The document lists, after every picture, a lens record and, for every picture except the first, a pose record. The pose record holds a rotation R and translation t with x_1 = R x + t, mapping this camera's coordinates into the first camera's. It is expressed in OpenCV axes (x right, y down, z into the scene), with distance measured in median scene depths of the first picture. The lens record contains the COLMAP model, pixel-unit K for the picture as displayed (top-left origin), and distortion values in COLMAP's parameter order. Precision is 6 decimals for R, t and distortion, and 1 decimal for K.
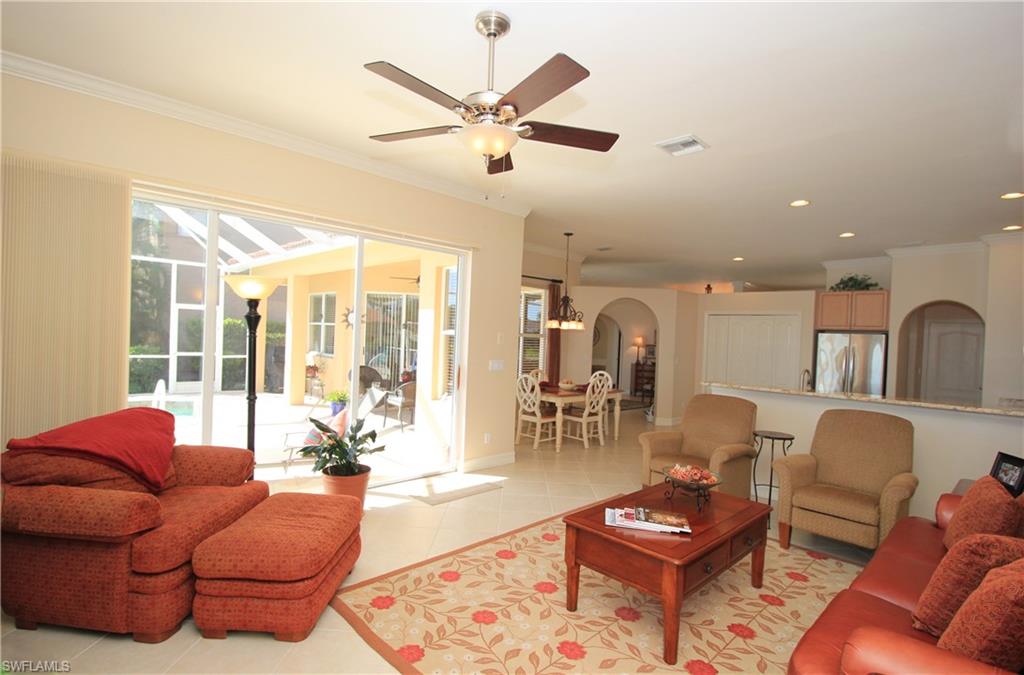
lens RADIAL K [[500.2, 0, 512.0], [0, 500.2, 337.5], [0, 0, 1]] dist [0.024368, 0.000158]
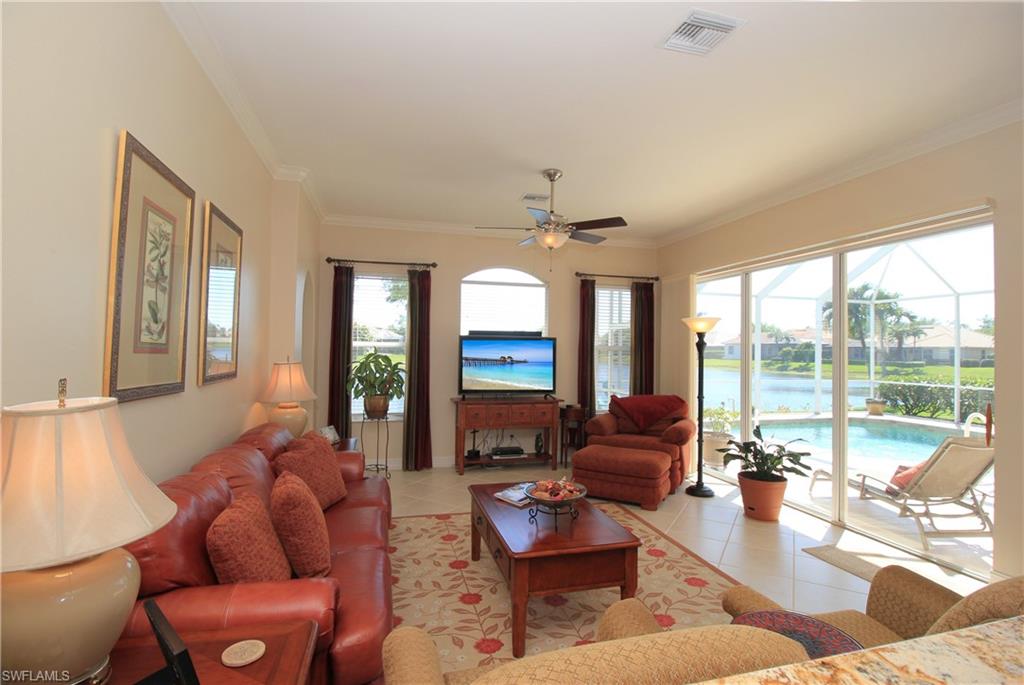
lens RADIAL K [[487.0, 0, 512.0], [0, 487.0, 342.5], [0, 0, 1]] dist [-0.002035, -0.000239]
pose [[-0.490935, -0.056253, -0.869378, 0.902923], [-0.031698, 0.998406, -0.046702, 0.035615], [0.870620, 0.004630, -0.491935, 1.049926]]
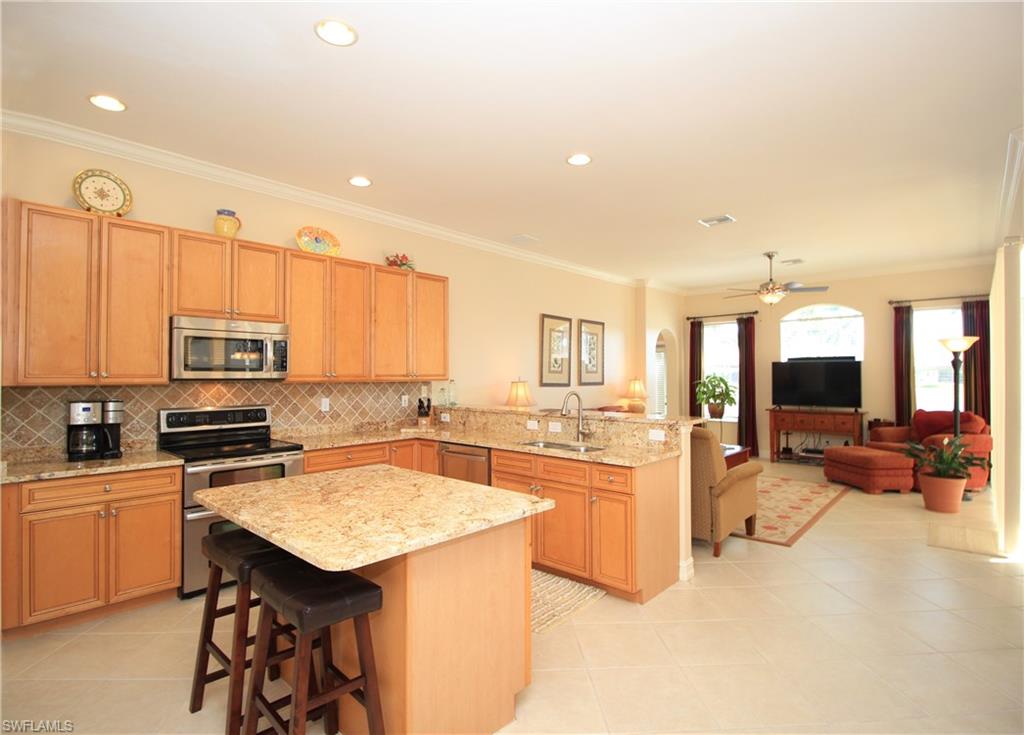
lens RADIAL K [[507.6, 0, 512.0], [0, 507.6, 367.5], [0, 0, 1]] dist [-0.021445, 0.000272]
pose [[-0.997755, -0.037713, -0.055333, 0.893898], [-0.036616, 0.999115, -0.020711, 0.056623], [0.056065, -0.018638, -0.998253, 2.202581]]
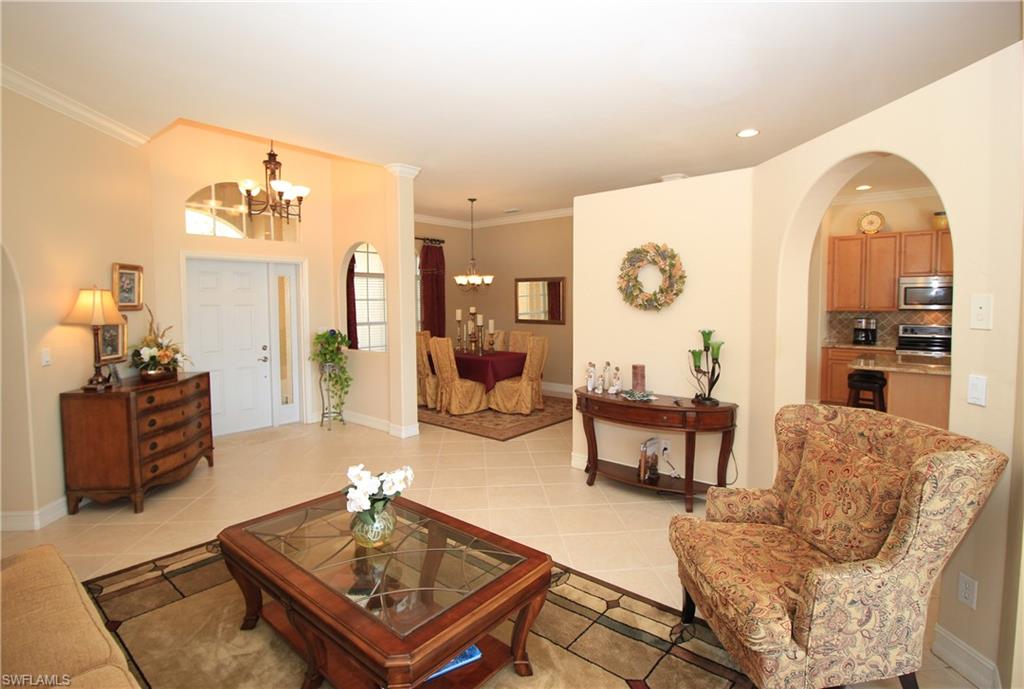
lens RADIAL K [[487.0, 0, 512.0], [0, 487.0, 344.5], [0, 0, 1]] dist [-0.002035, -0.000239]
pose [[-0.090351, -0.119288, 0.988740, -0.083375], [0.003108, 0.992762, 0.120057, -0.000279], [-0.995905, 0.013921, -0.089326, 2.765663]]
